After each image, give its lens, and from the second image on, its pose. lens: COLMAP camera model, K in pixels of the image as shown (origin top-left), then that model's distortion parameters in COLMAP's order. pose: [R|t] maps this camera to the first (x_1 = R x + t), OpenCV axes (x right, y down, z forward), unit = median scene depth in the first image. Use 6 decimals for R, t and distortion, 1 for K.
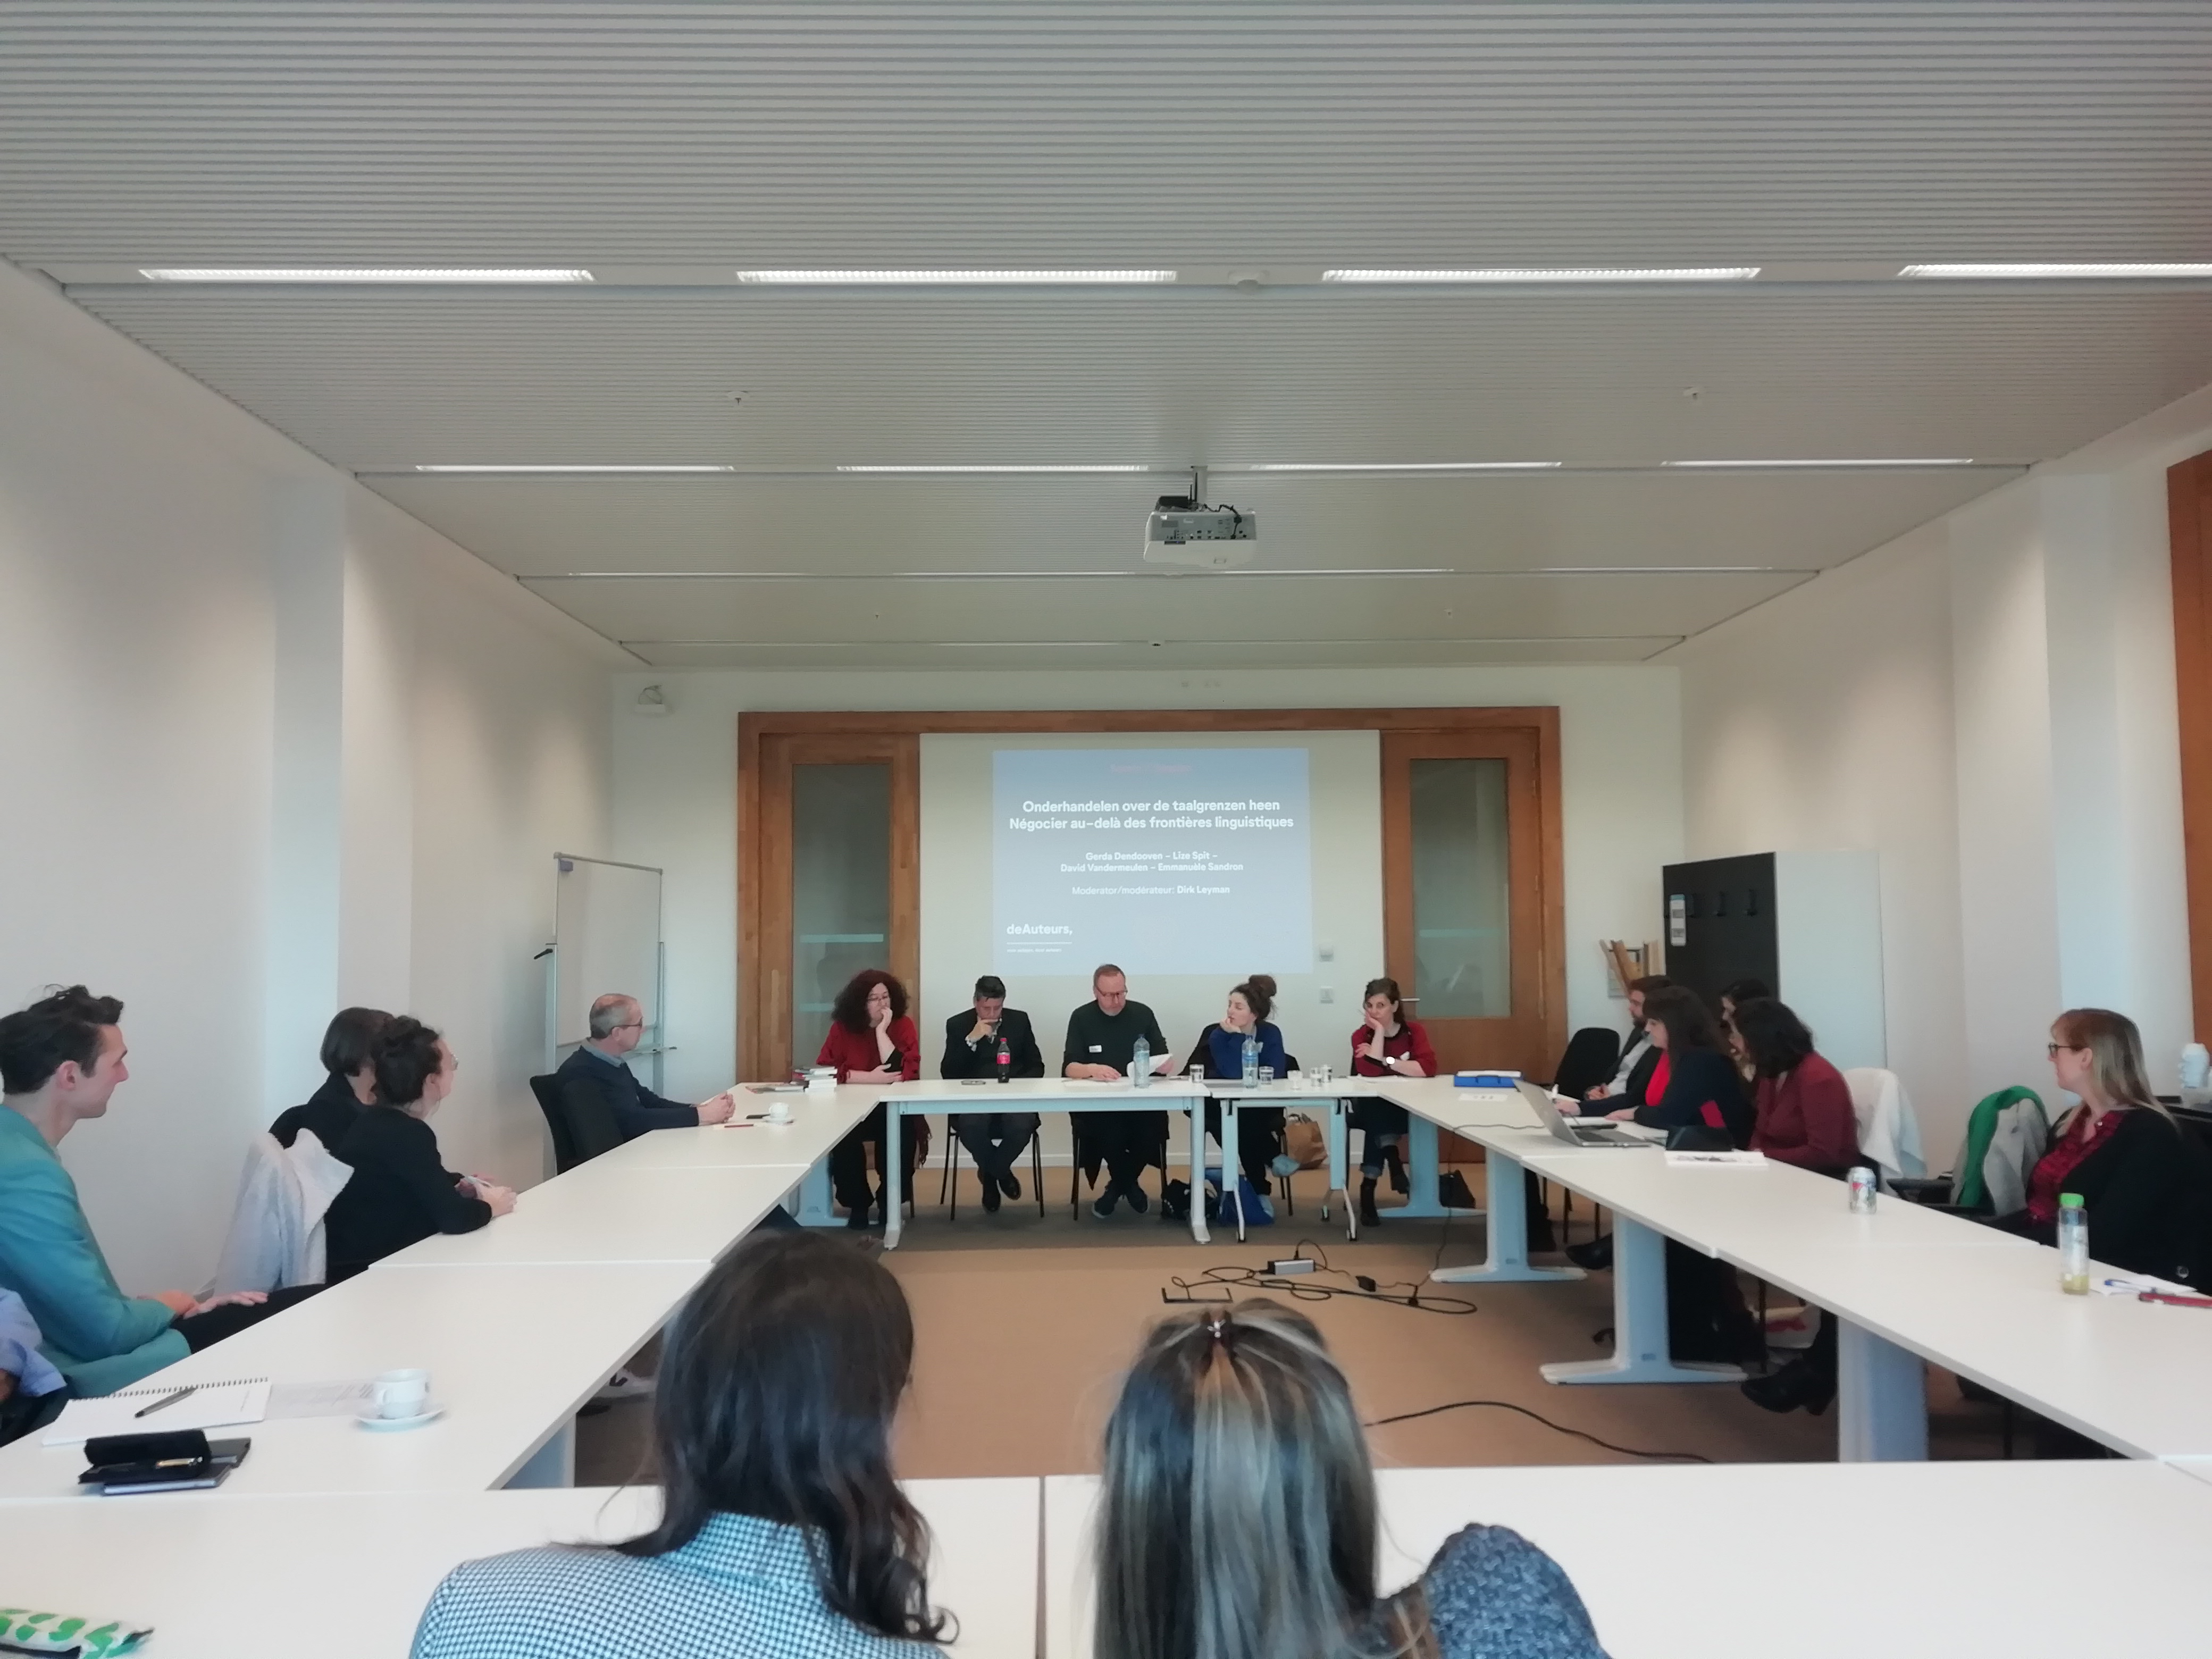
lens RADIAL K [[1650.8, 0, 1130.4], [0, 1650.8, 851.9], [0, 0, 1]] dist [0.054535, -0.068497]
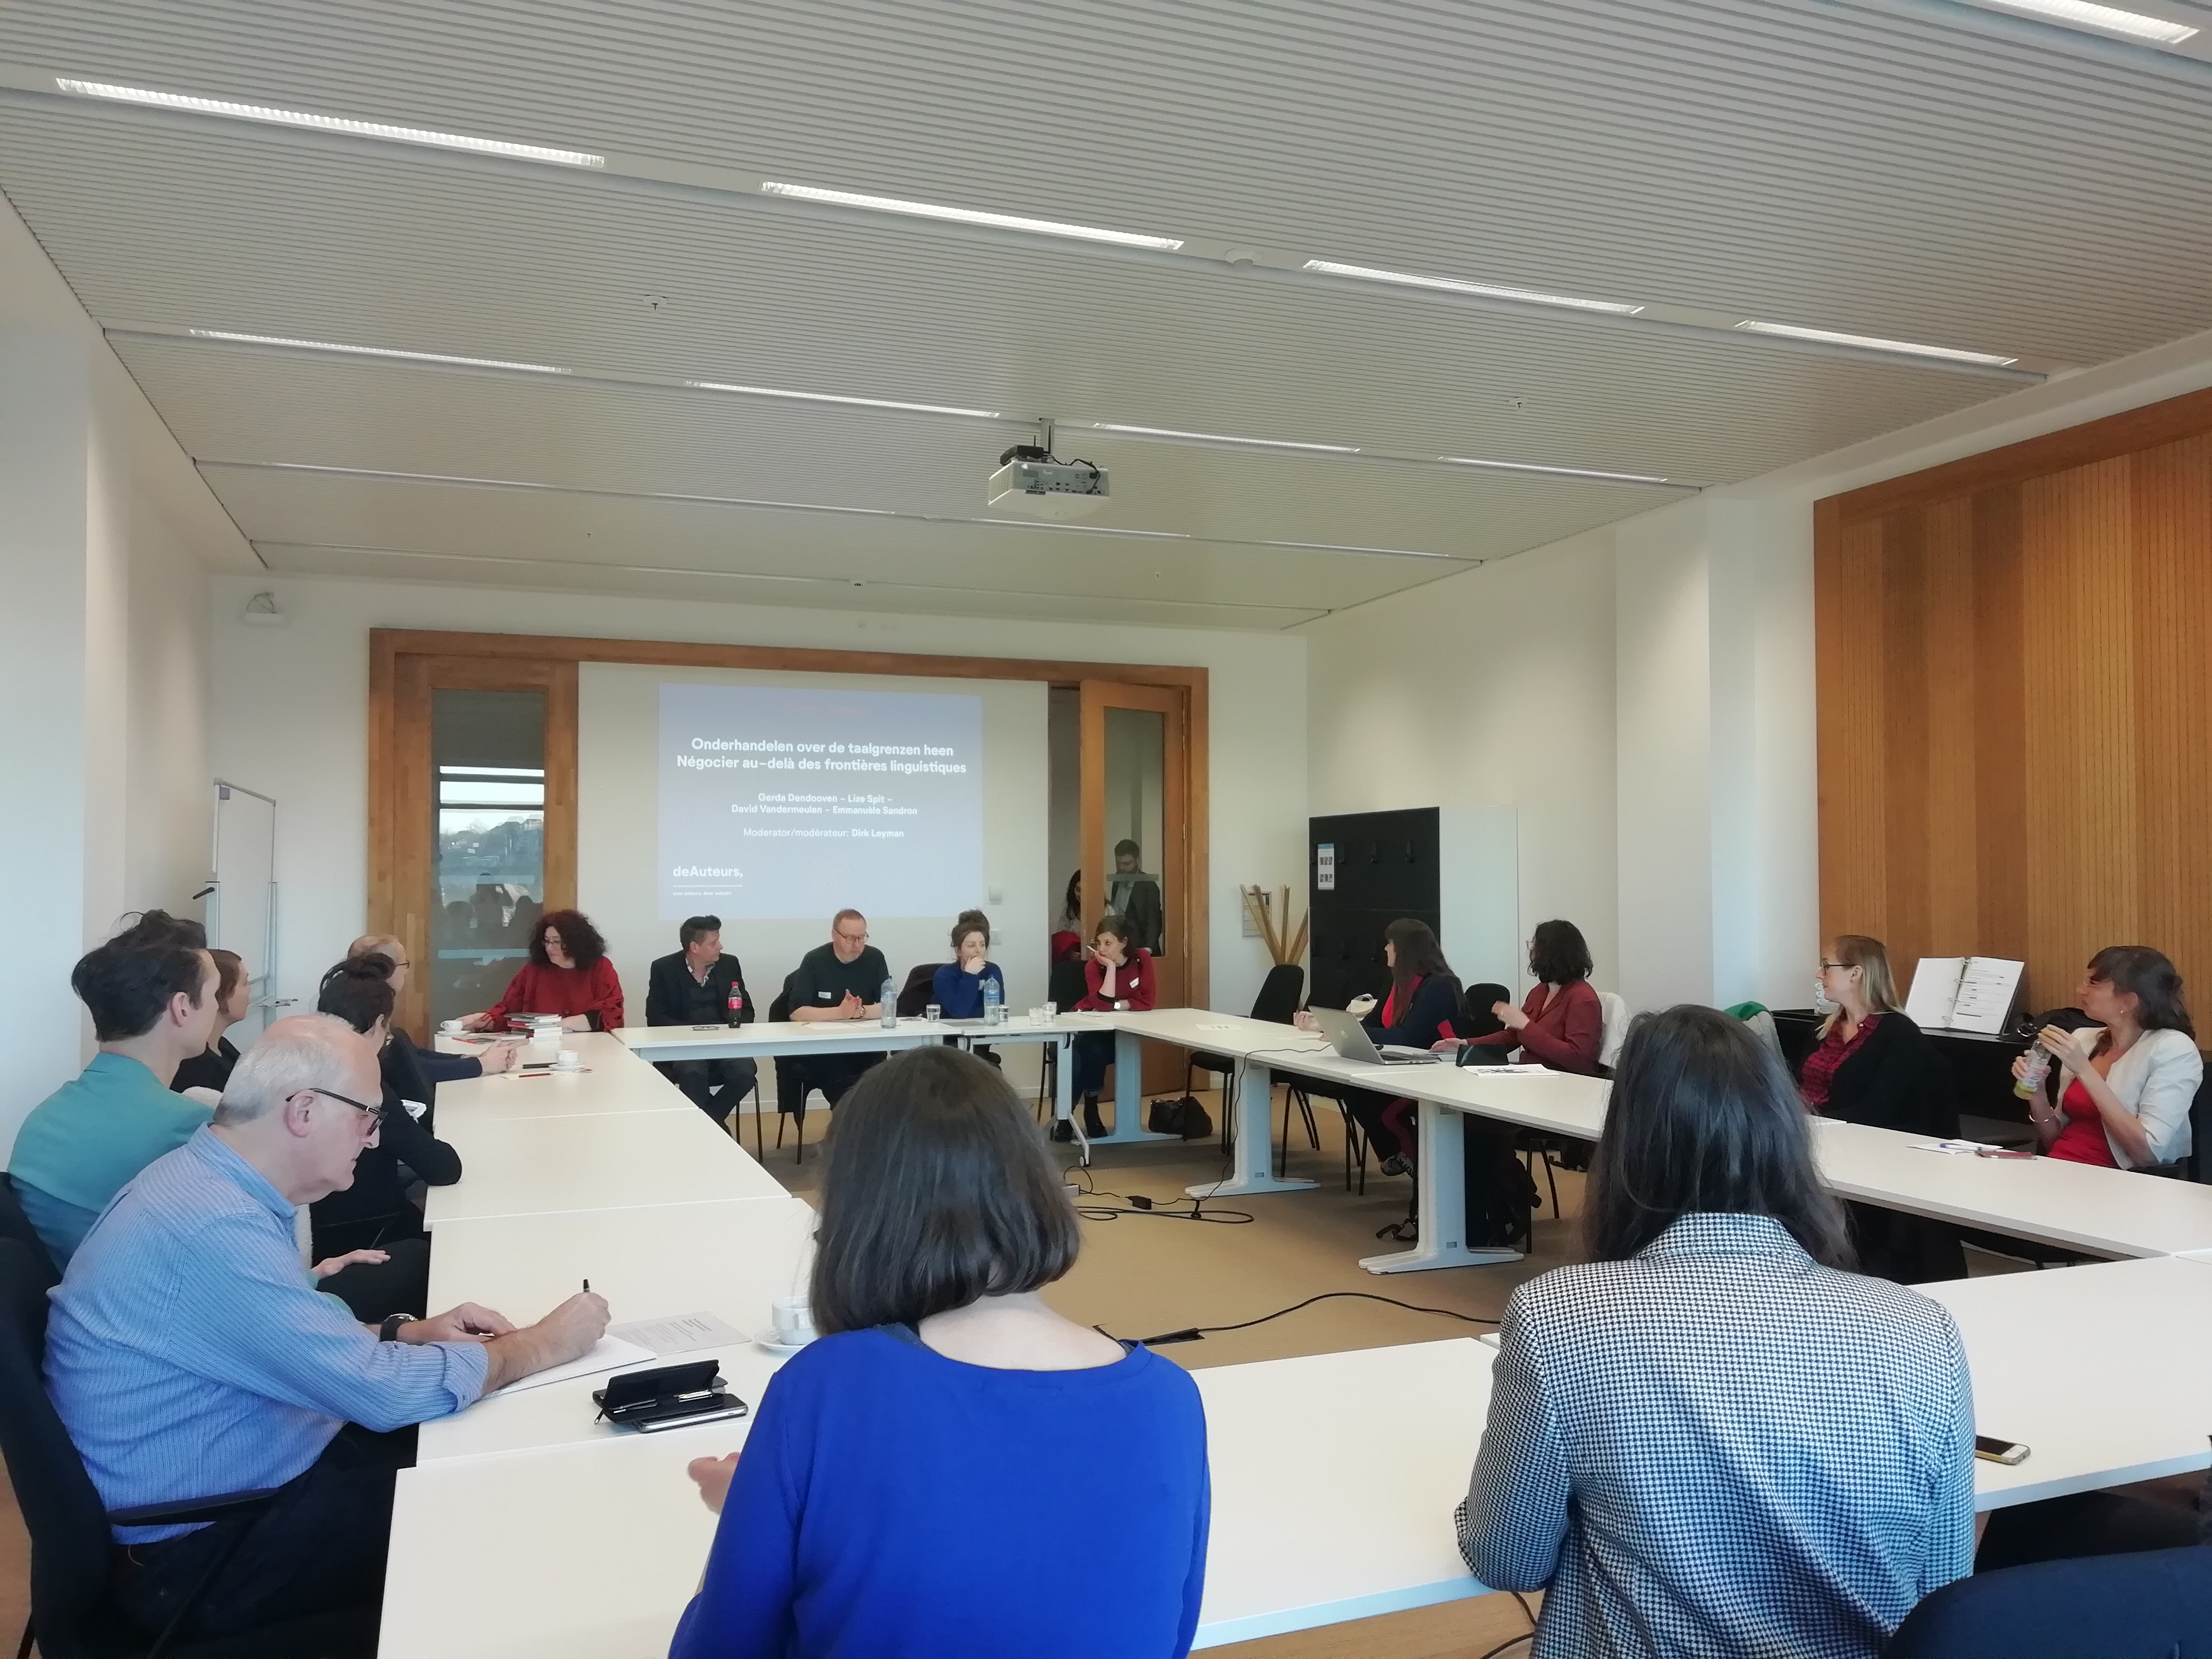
lens RADIAL K [[1650.8, 0, 1145.5], [0, 1650.8, 831.4], [0, 0, 1]] dist [0.054535, -0.068497]
pose [[0.940977, 0.016159, 0.338084, -0.145010], [-0.022031, 0.999666, 0.013538, 0.004808], [-0.337752, -0.020187, 0.941019, 0.002718]]
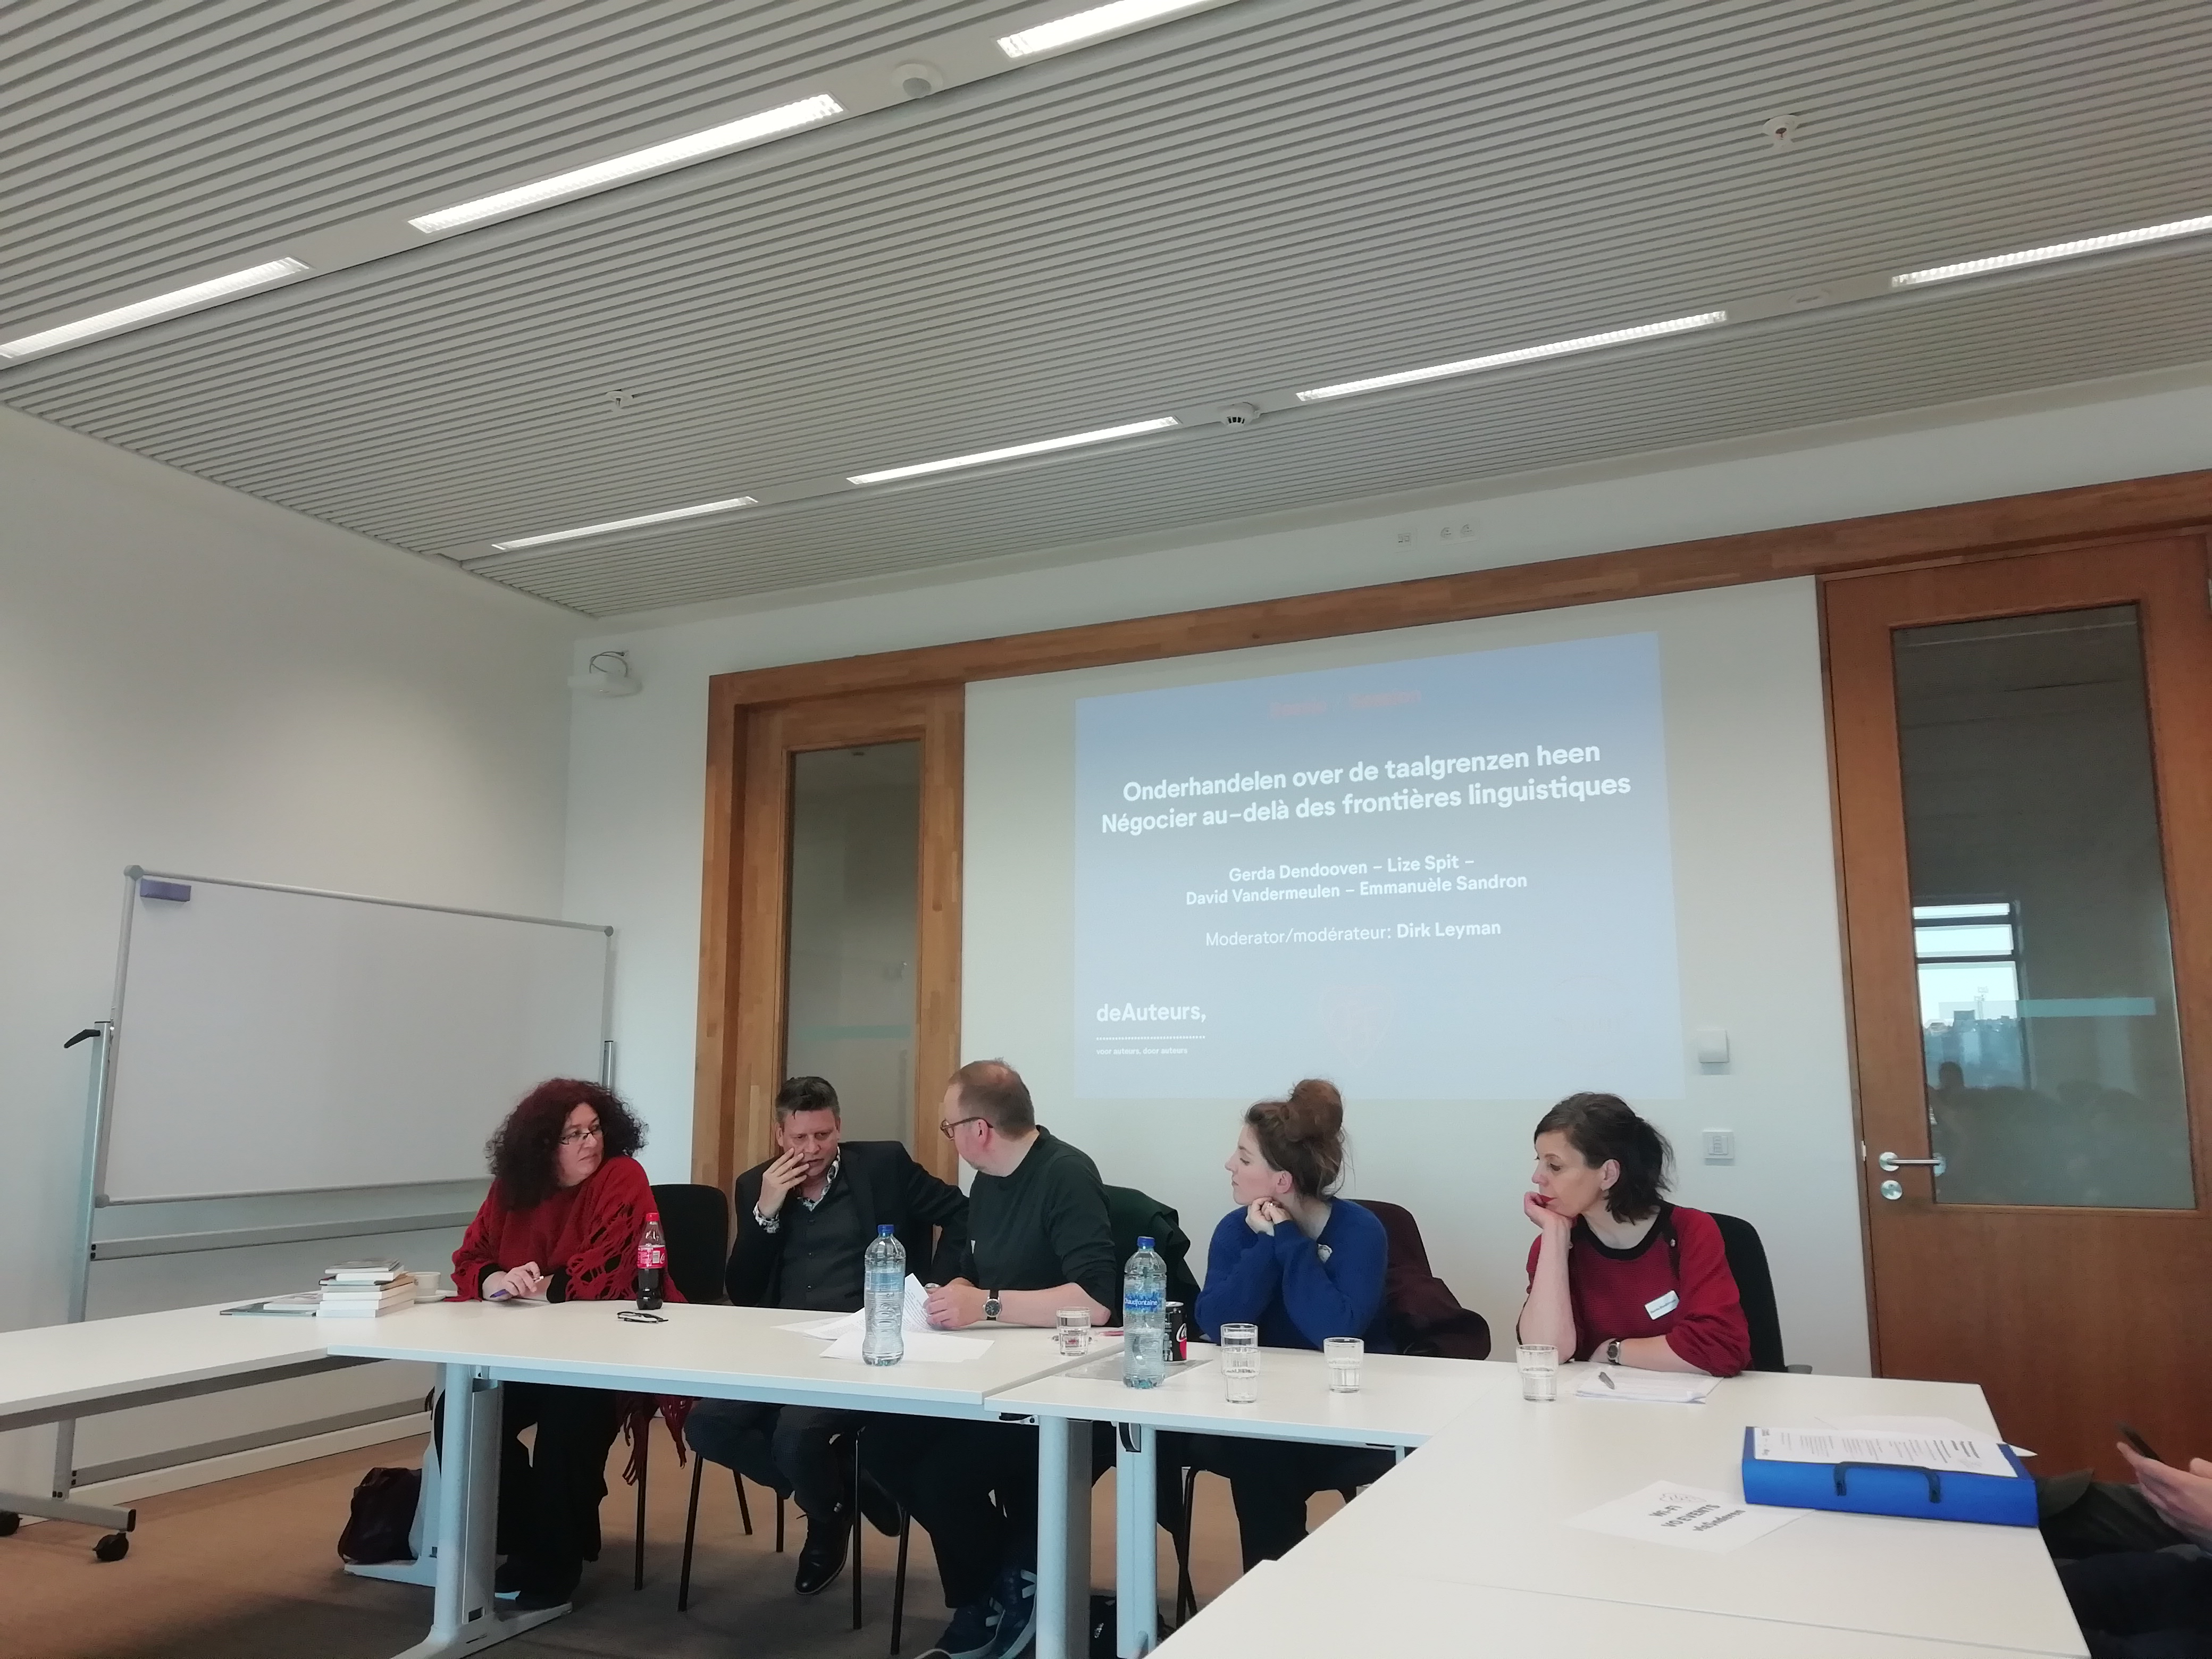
lens RADIAL K [[1650.8, 0, 1114.1], [0, 1650.8, 843.2], [0, 0, 1]] dist [0.054535, -0.068497]
pose [[0.888392, -0.062650, -0.454790, 0.189980], [0.021421, 0.995223, -0.095253, 0.043871], [0.458585, 0.074880, 0.885490, 0.513855]]
